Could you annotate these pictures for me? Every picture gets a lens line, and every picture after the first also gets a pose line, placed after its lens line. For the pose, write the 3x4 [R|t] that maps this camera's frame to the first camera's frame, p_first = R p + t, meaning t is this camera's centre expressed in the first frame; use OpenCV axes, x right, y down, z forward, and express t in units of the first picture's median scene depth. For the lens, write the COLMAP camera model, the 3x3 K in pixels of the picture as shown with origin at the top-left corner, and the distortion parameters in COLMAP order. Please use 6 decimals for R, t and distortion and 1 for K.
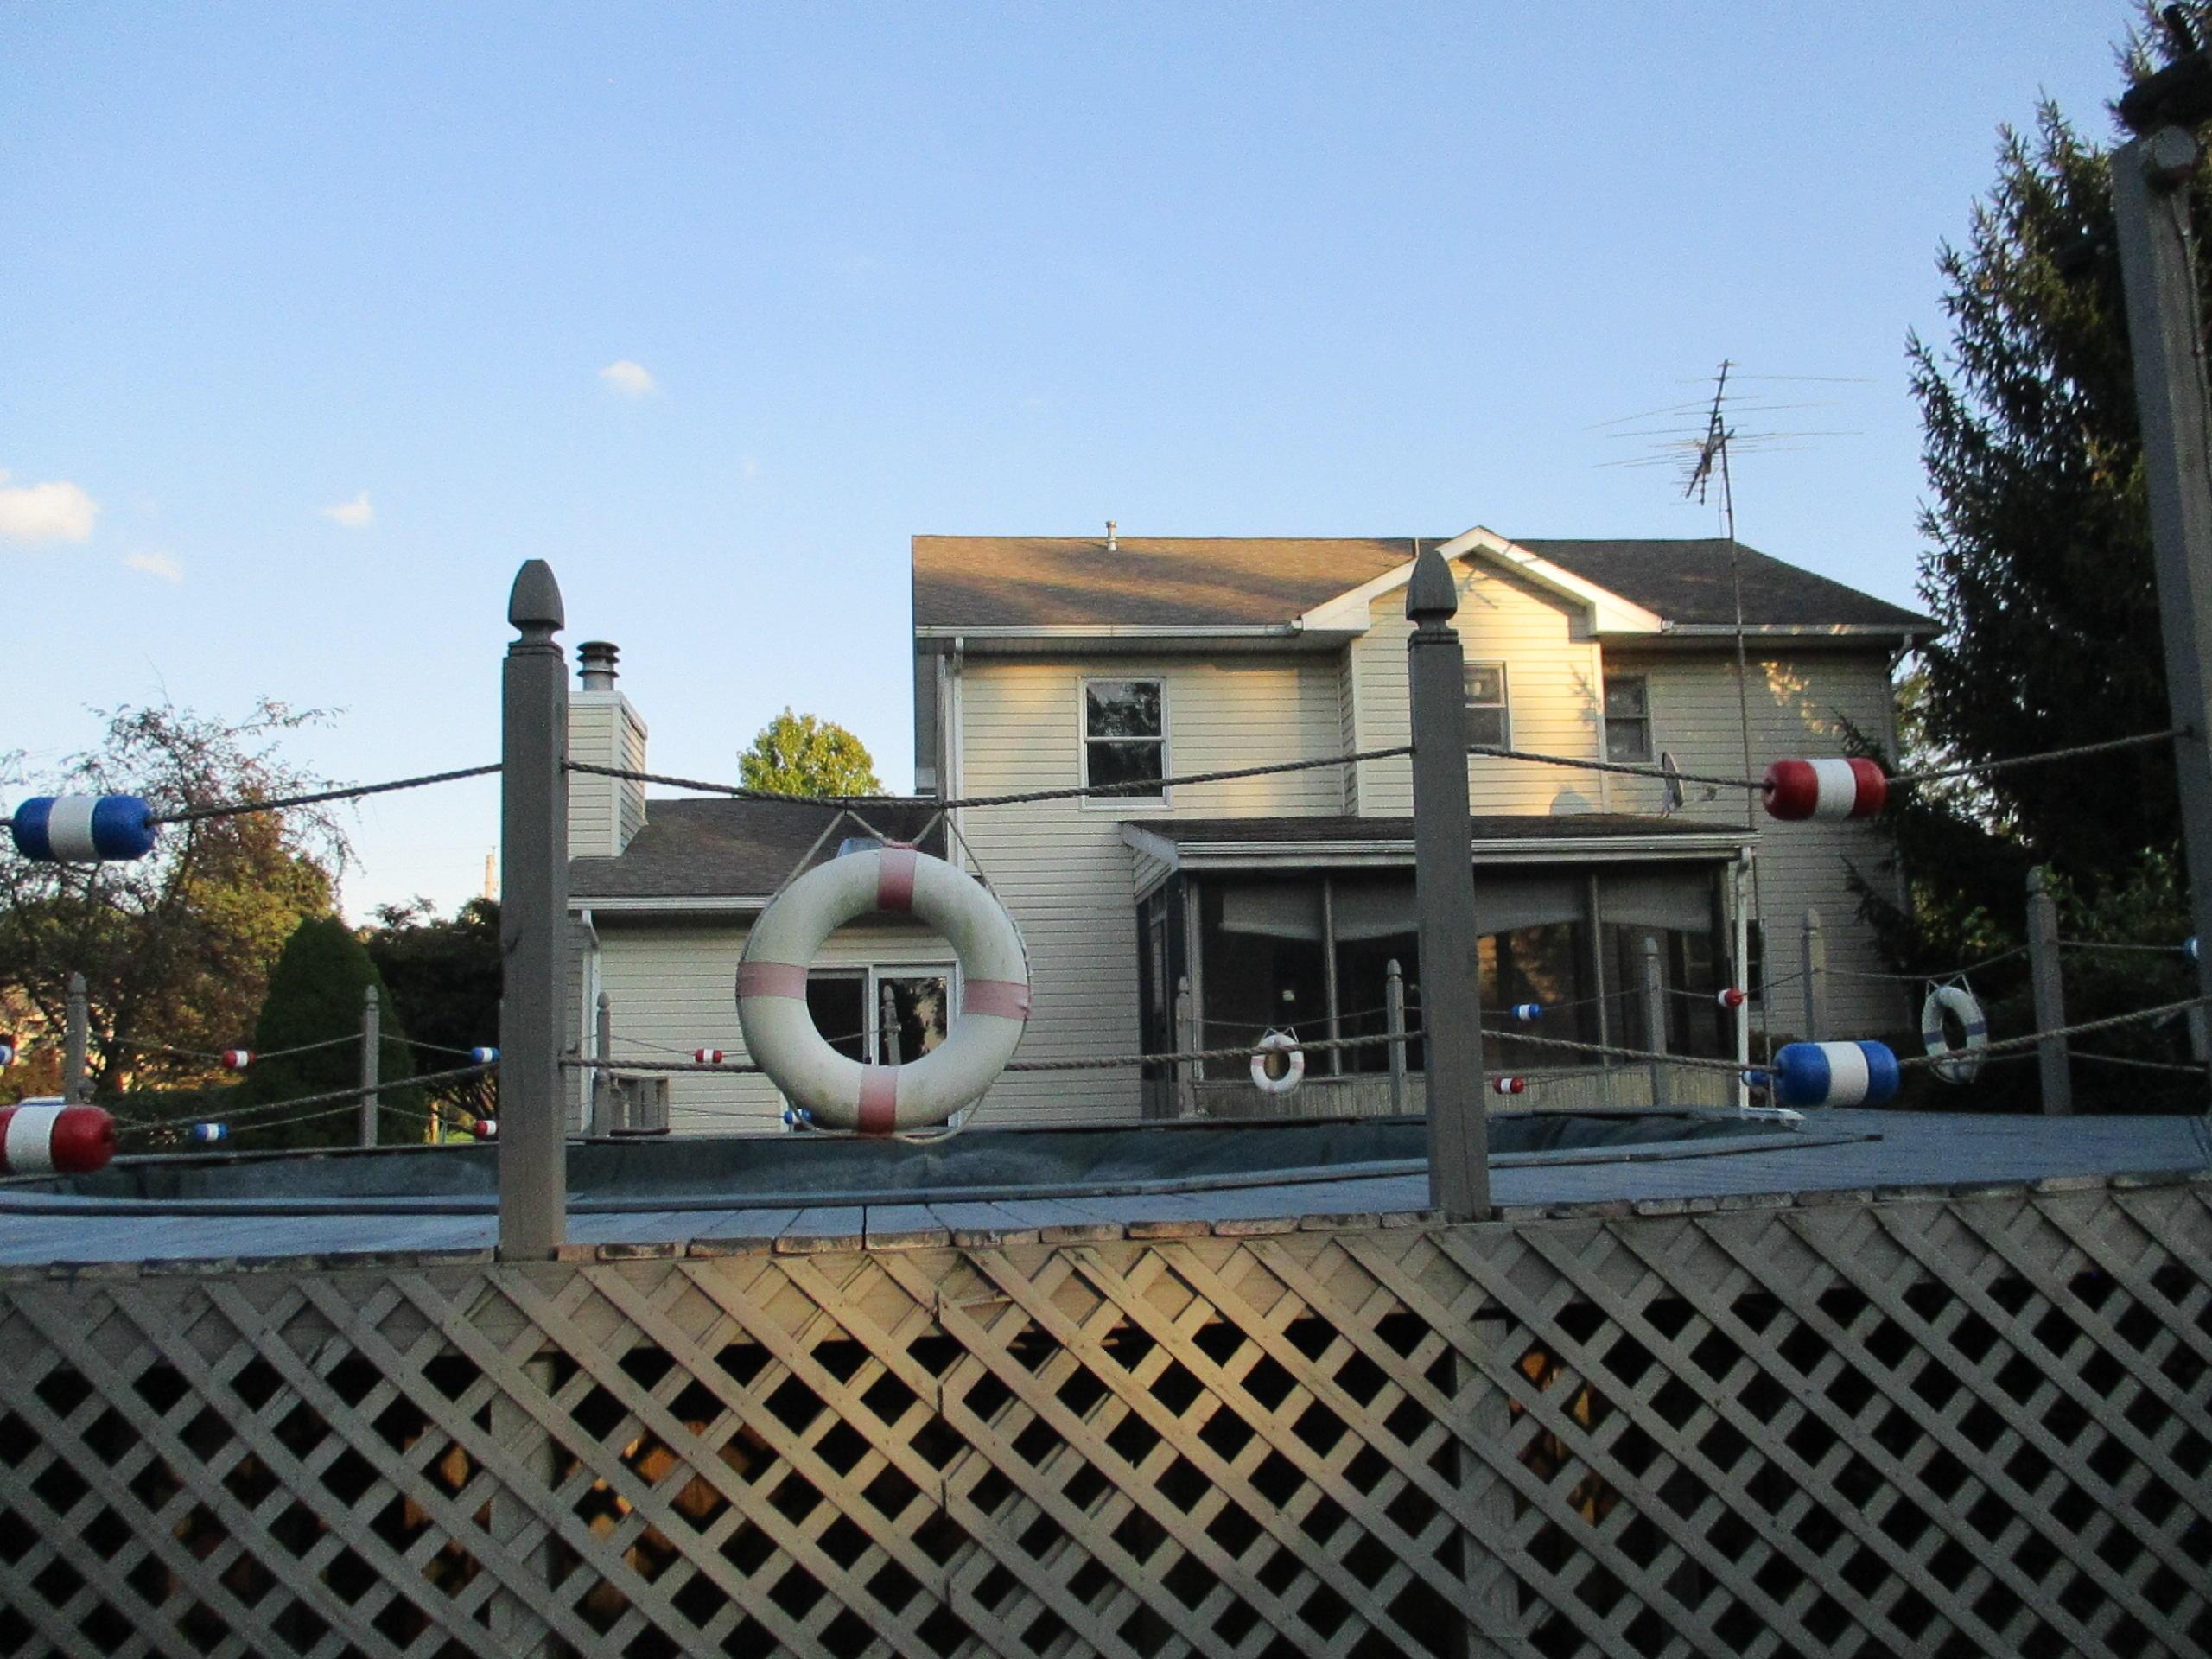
lens RADIAL K [[1844.4, 0, 1102.8], [0, 1844.4, 832.4], [0, 0, 1]] dist [-0.013558, 0.003659]
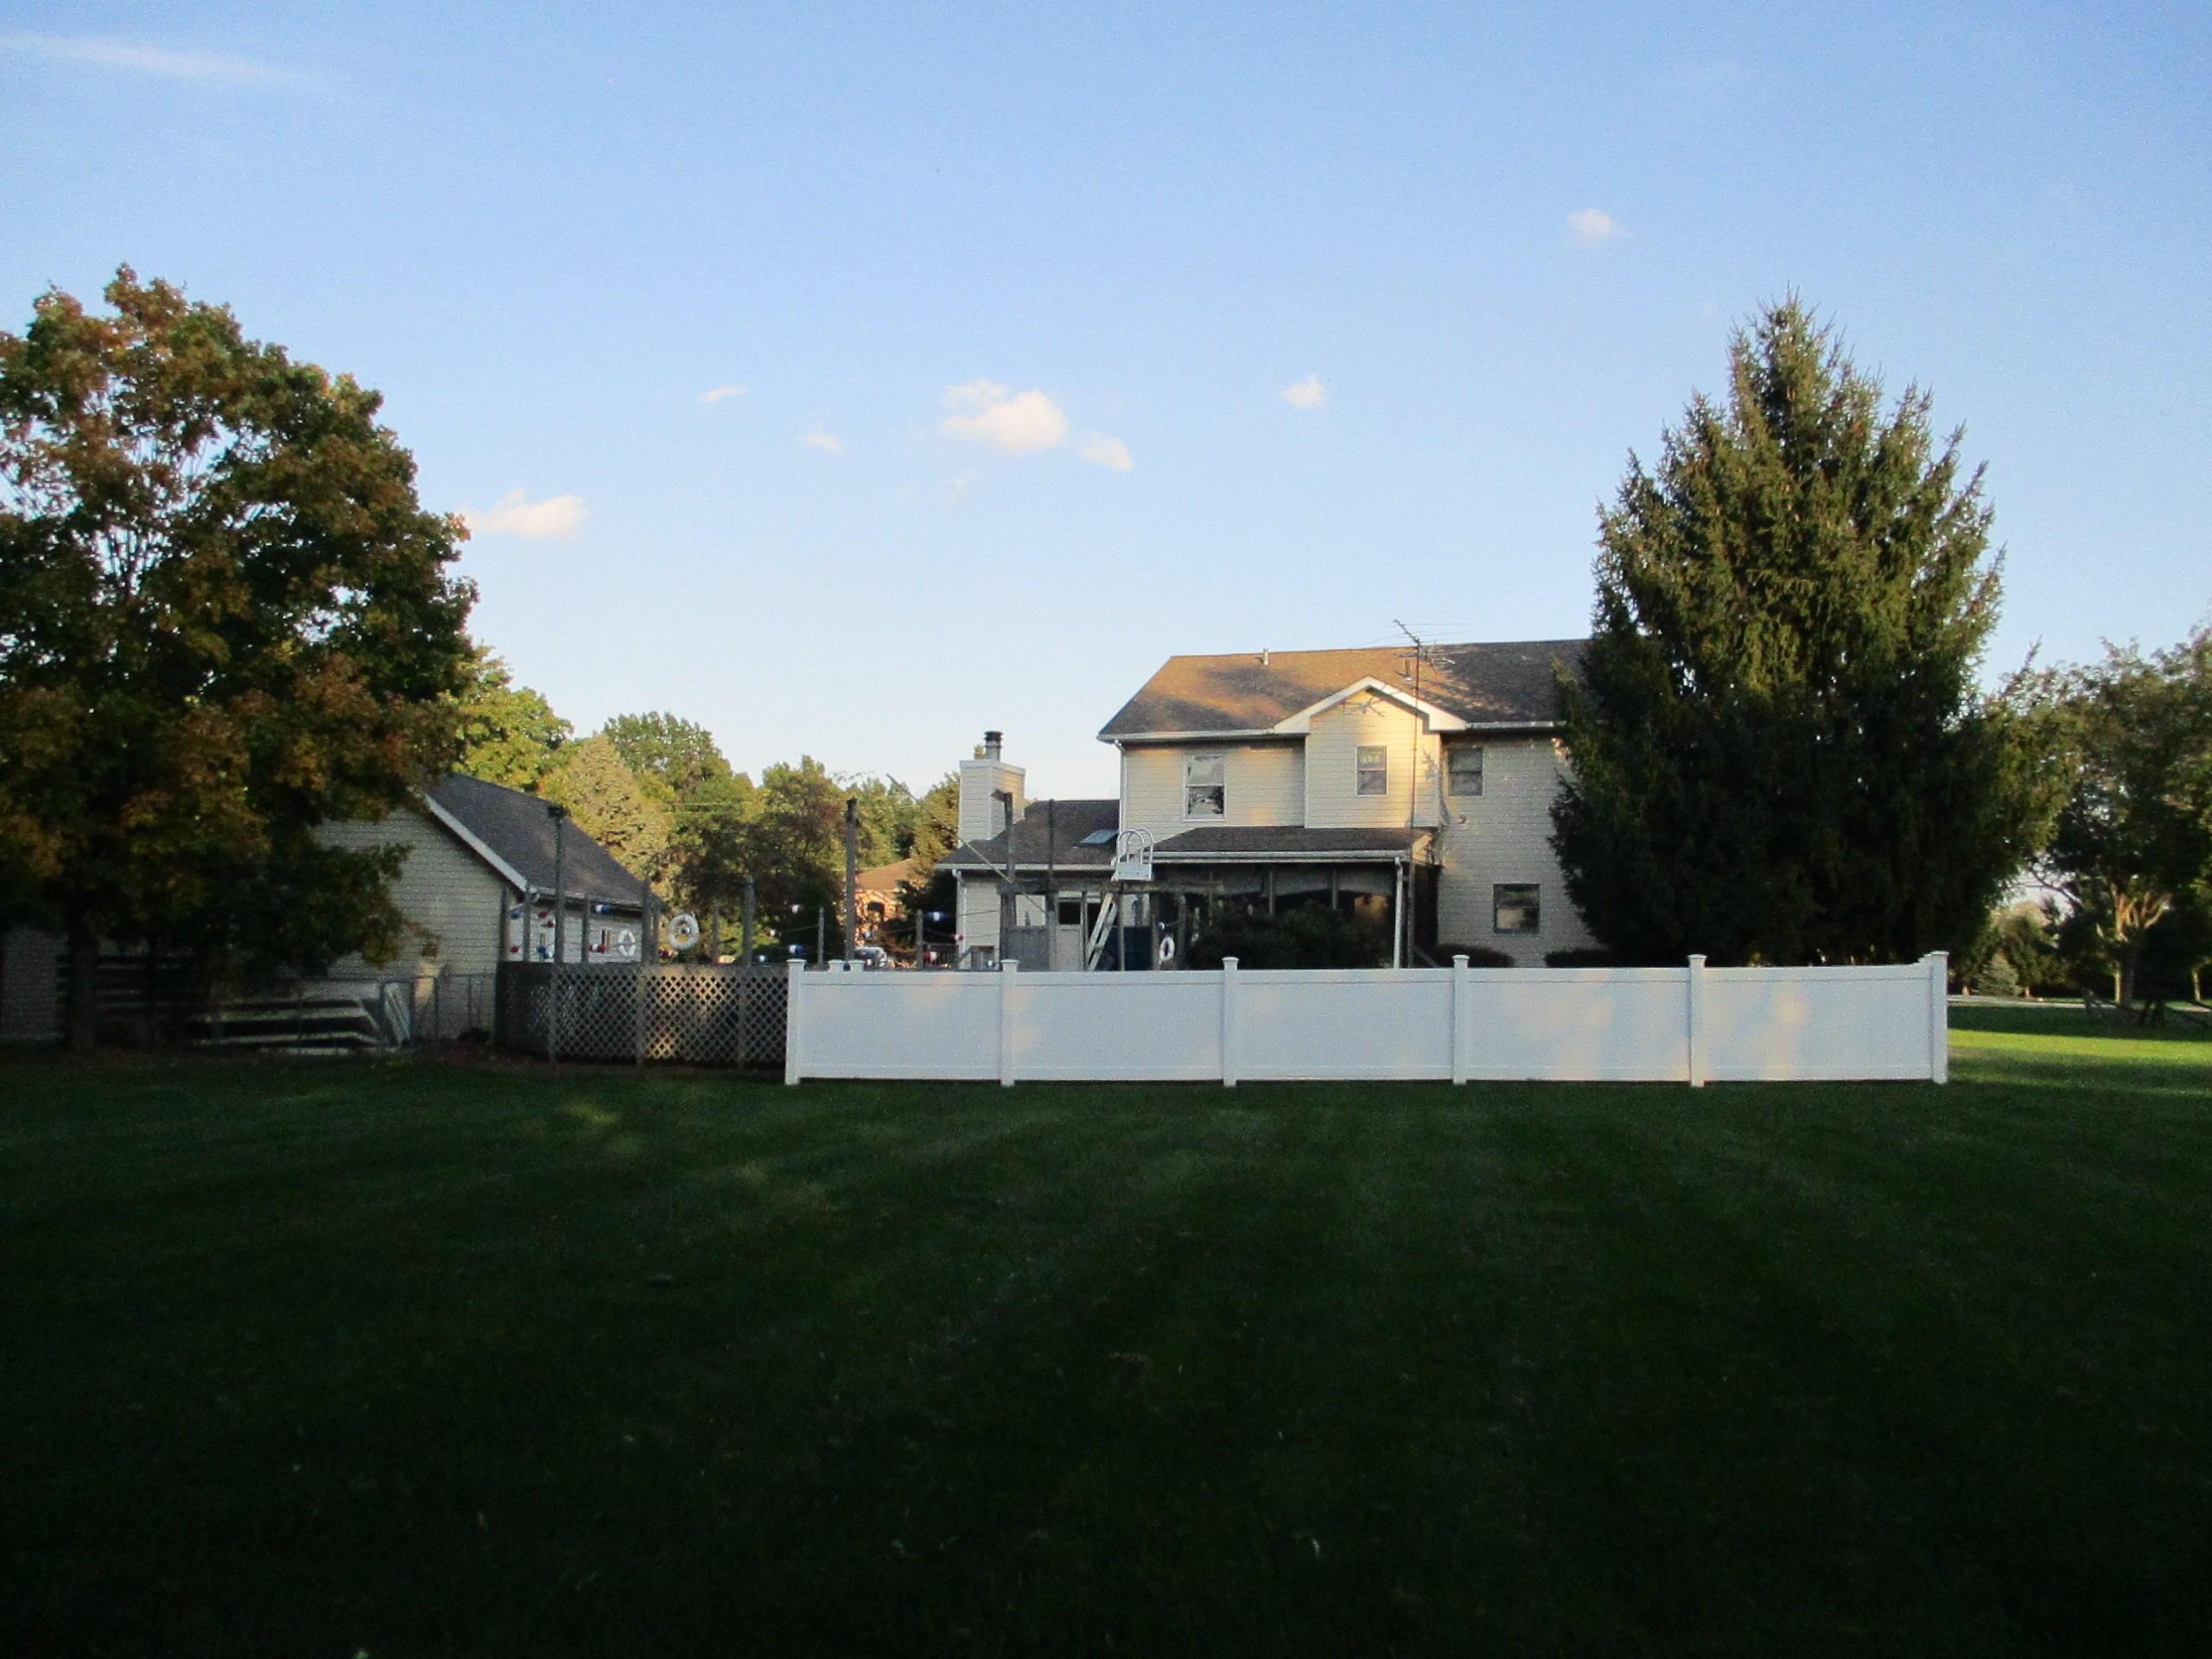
lens RADIAL K [[1844.4, 0, 1108.0], [0, 1844.4, 828.8], [0, 0, 1]] dist [-0.013558, 0.003659]
pose [[0.888971, 0.008514, -0.457885, 0.858879], [0.023415, 0.997675, 0.064009, -0.138505], [0.457365, -0.067624, 0.886704, -0.859768]]
